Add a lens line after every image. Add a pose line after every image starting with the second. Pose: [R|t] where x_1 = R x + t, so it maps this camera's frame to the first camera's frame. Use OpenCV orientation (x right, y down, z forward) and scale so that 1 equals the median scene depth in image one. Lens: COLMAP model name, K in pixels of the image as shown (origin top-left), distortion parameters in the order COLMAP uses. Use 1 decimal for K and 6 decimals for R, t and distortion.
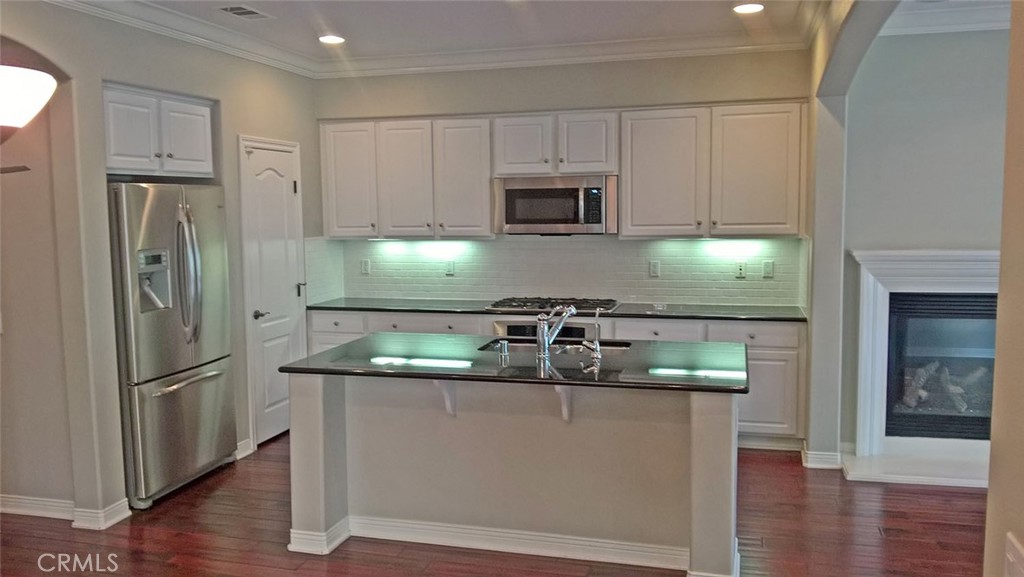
lens RADIAL K [[845.1, 0, 512.0], [0, 845.1, 288.5], [0, 0, 1]] dist [0.095565, -0.233713]
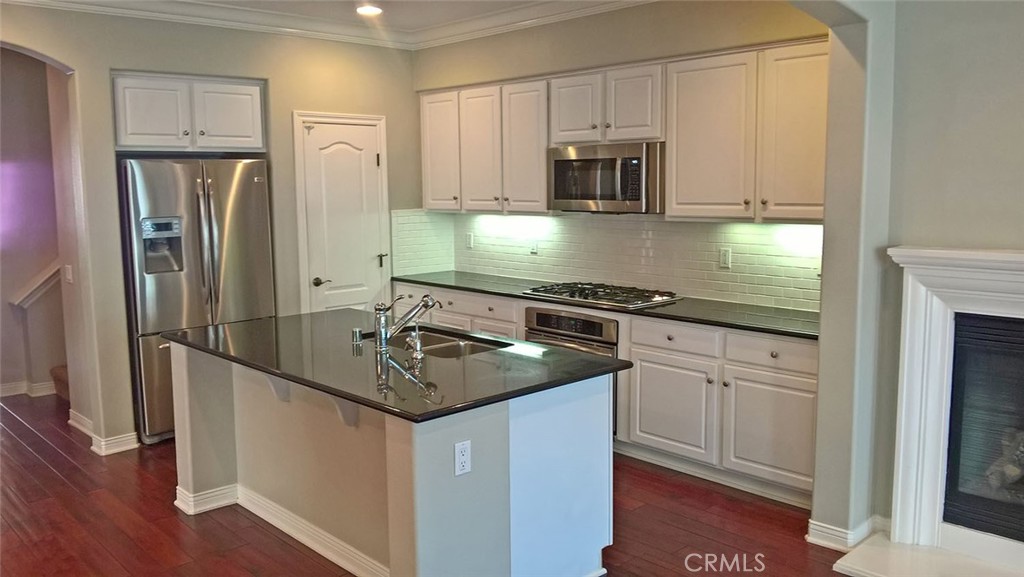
lens RADIAL K [[845.1, 0, 512.0], [0, 845.1, 288.5], [0, 0, 1]] dist [0.095565, -0.233713]
pose [[0.848273, 0.071577, -0.524699, 0.448437], [-0.051769, 0.997286, 0.052351, -0.028073], [0.527022, -0.017245, 0.849677, 0.225459]]
